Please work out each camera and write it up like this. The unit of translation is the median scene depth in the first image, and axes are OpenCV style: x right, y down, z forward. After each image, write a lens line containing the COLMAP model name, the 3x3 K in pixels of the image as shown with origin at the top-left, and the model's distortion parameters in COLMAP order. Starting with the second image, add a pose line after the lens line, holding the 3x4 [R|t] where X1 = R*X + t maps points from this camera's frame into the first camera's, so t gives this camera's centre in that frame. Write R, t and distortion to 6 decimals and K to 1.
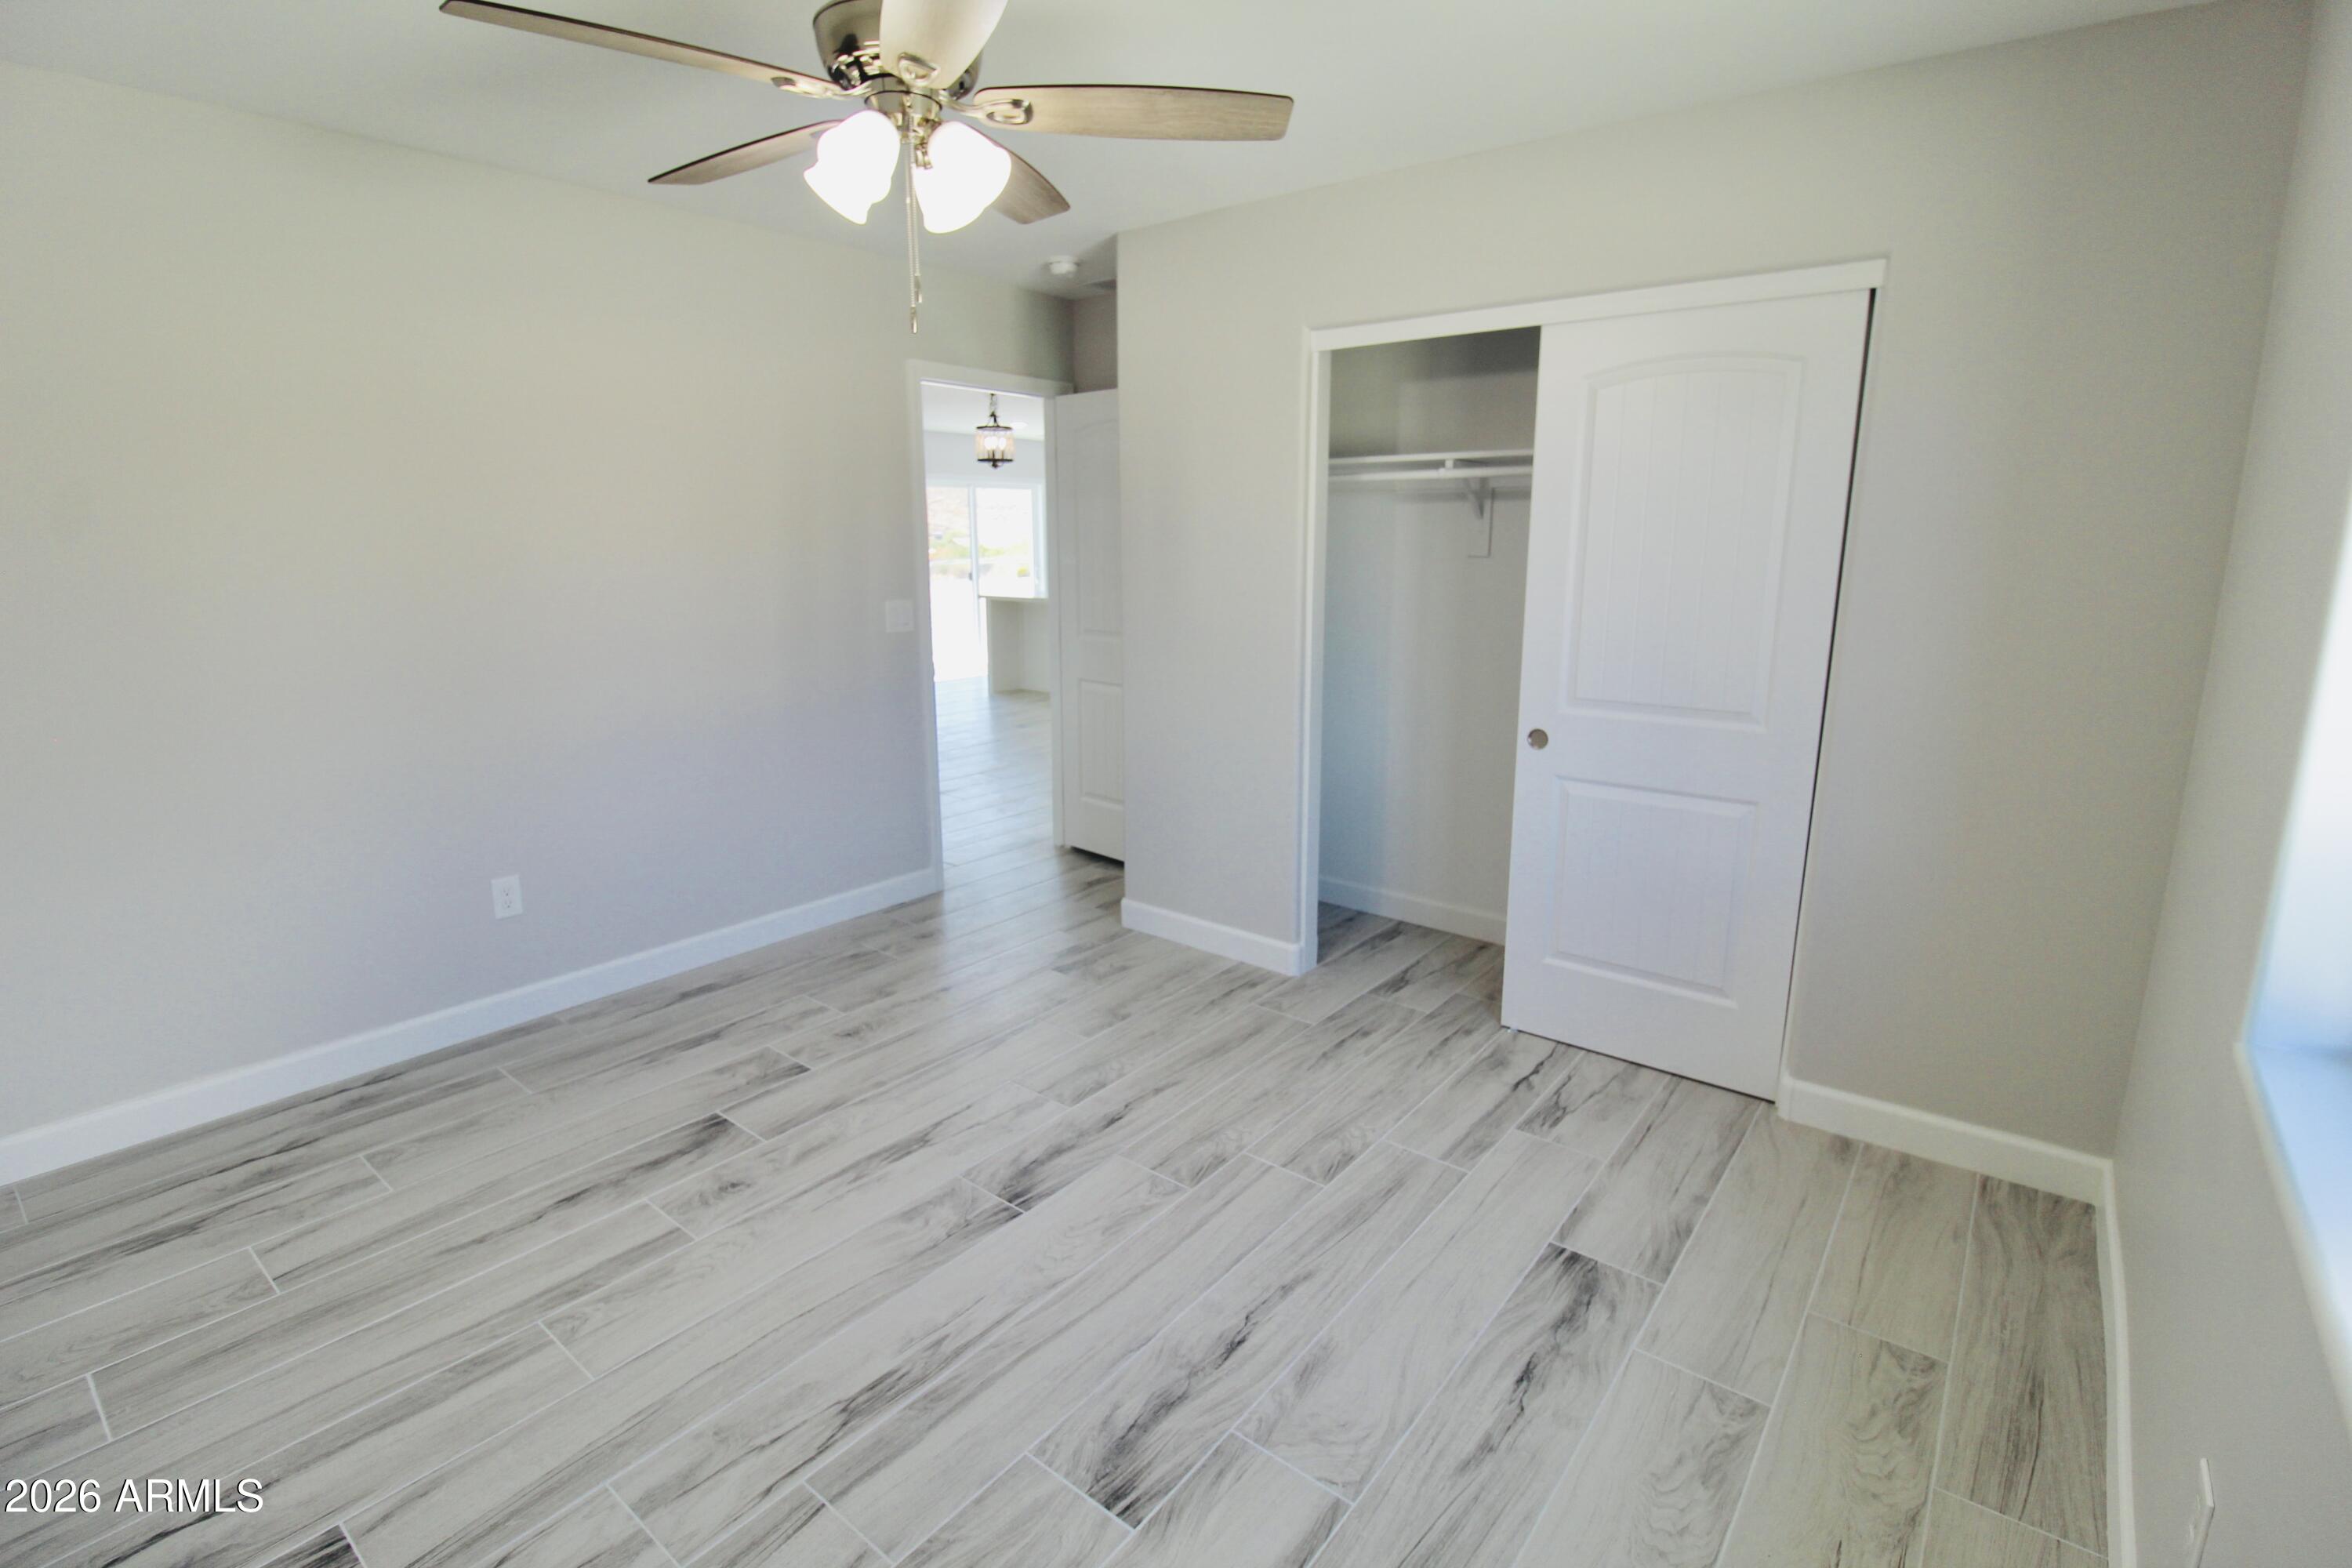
lens RADIAL K [[1091.5, 0, 1191.1], [0, 1091.5, 766.6], [0, 0, 1]] dist [0.003241, -0.014332]
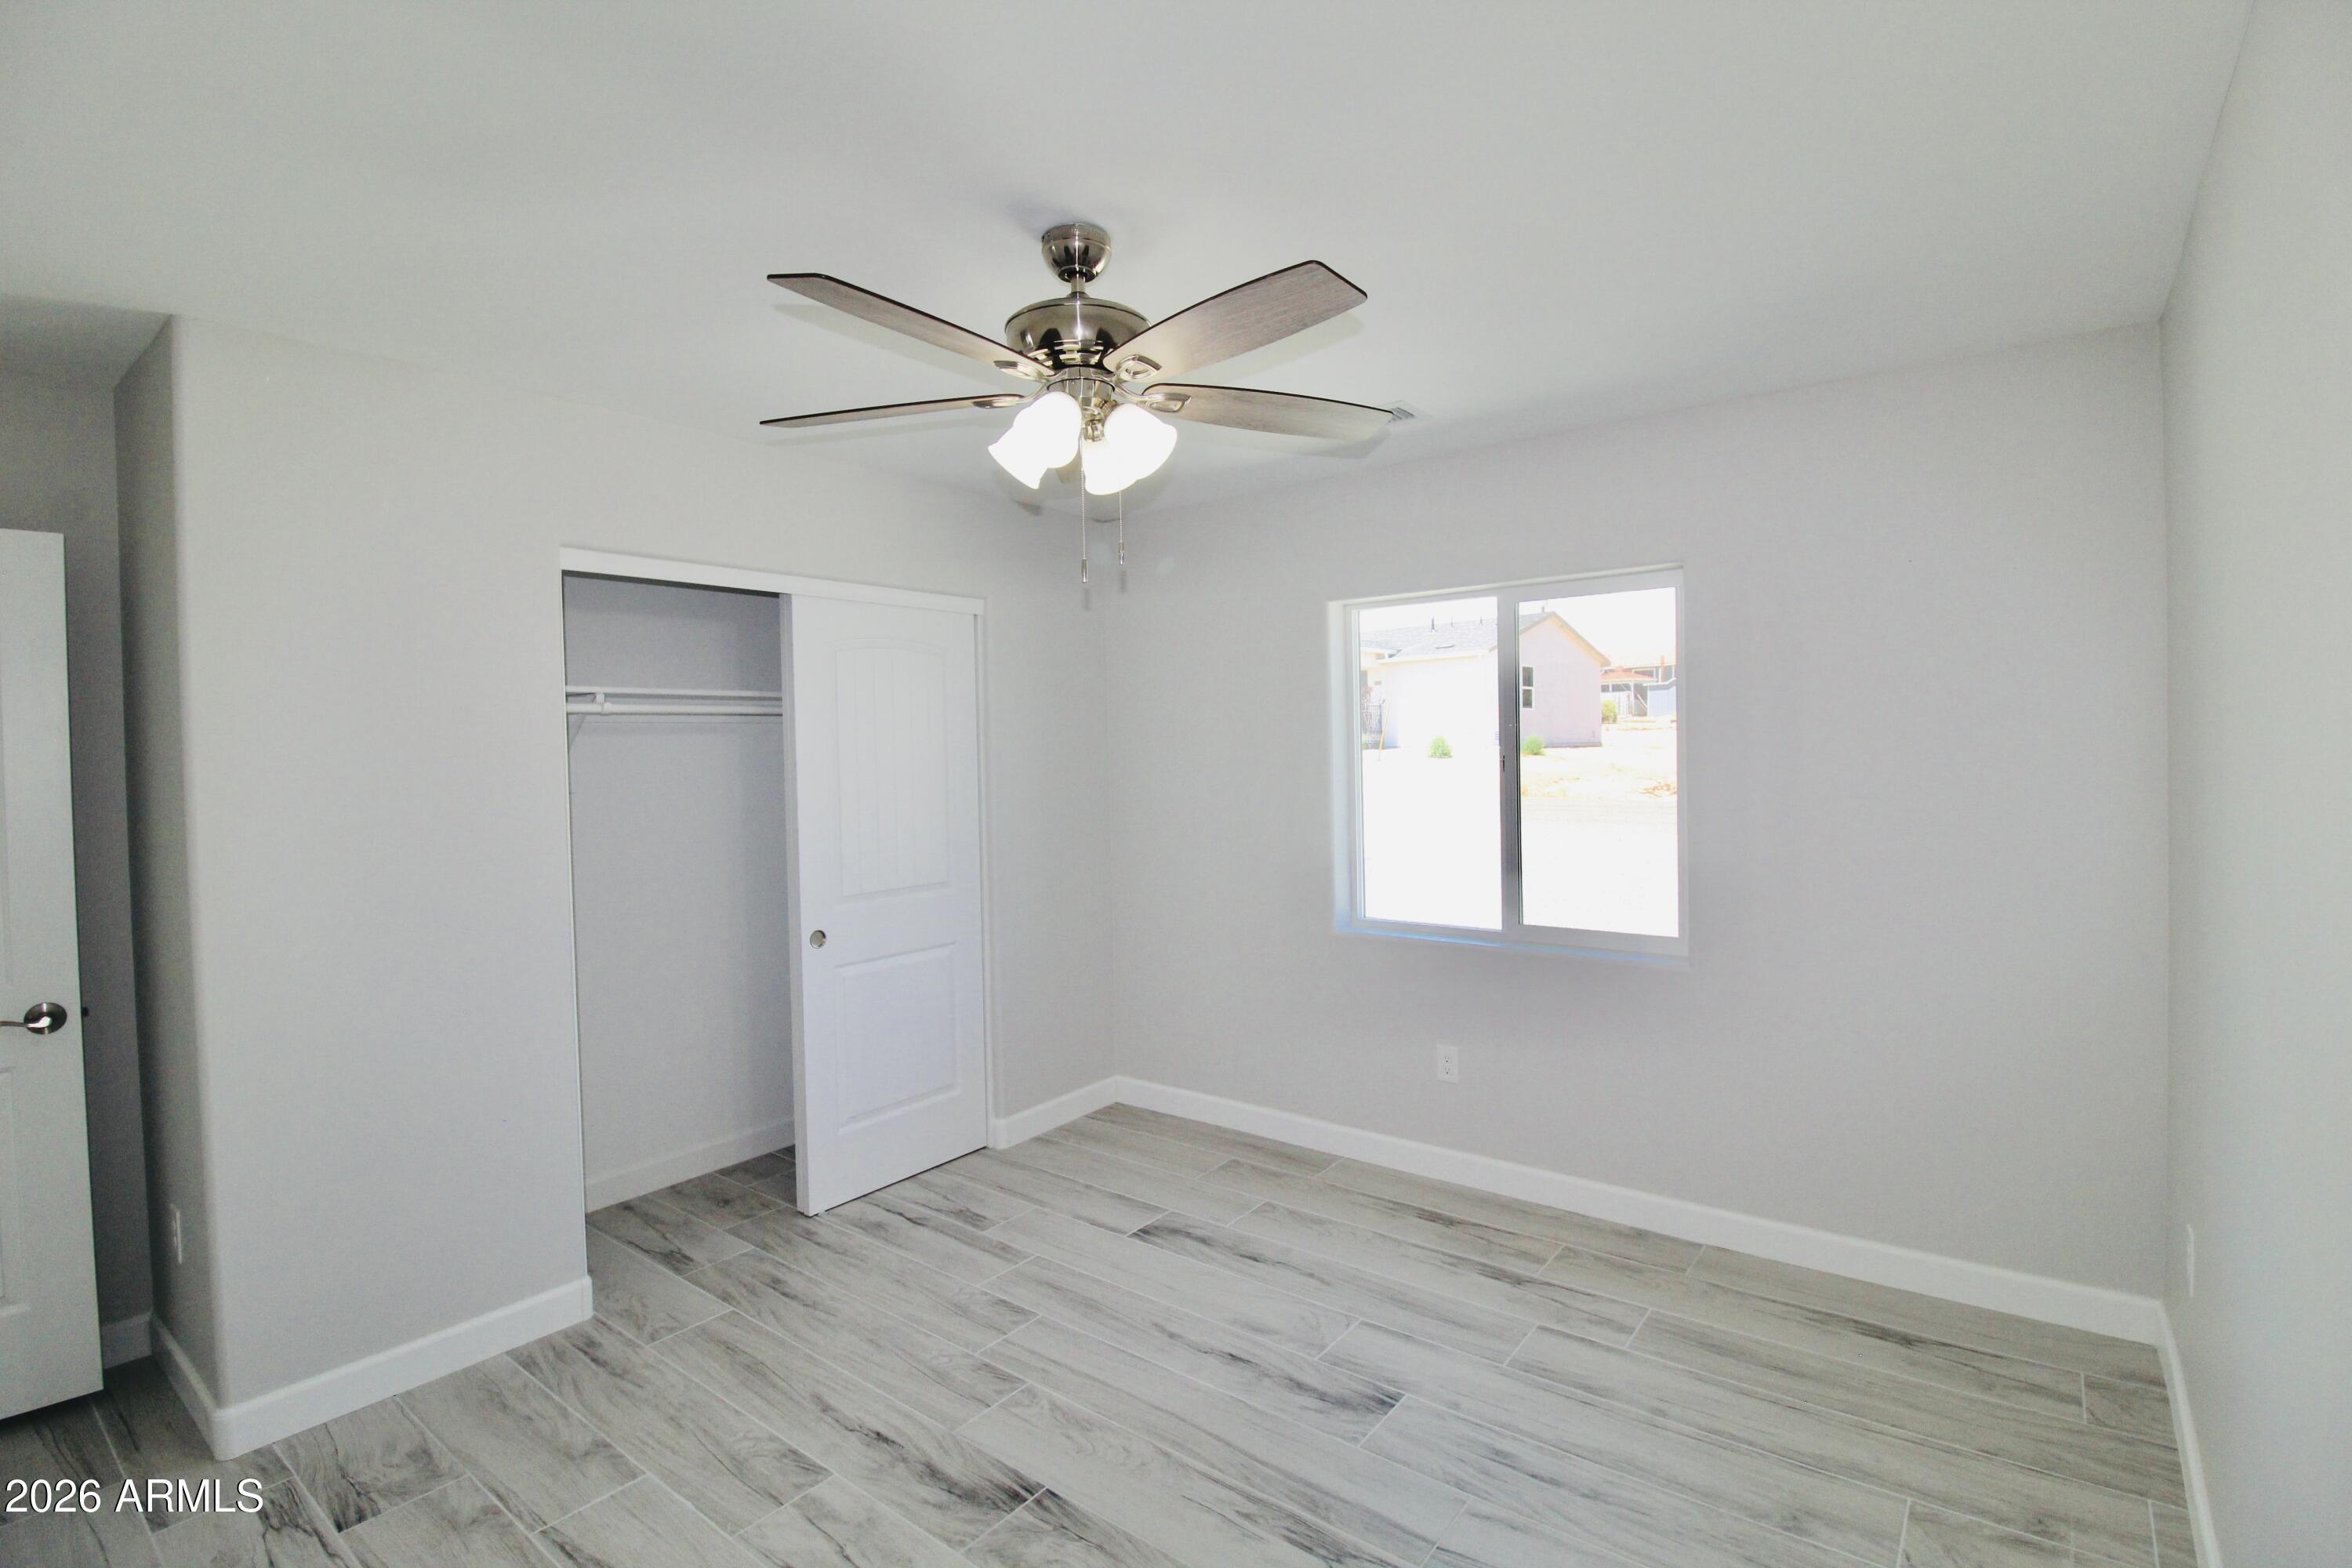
lens RADIAL K [[1091.5, 0, 1191.1], [0, 1091.5, 766.6], [0, 0, 1]] dist [0.003241, -0.014332]
pose [[-0.010422, -0.015815, 0.999821, -0.936153], [0.230420, 0.972929, 0.017791, -0.148167], [-0.973036, 0.230564, -0.006495, 0.662777]]
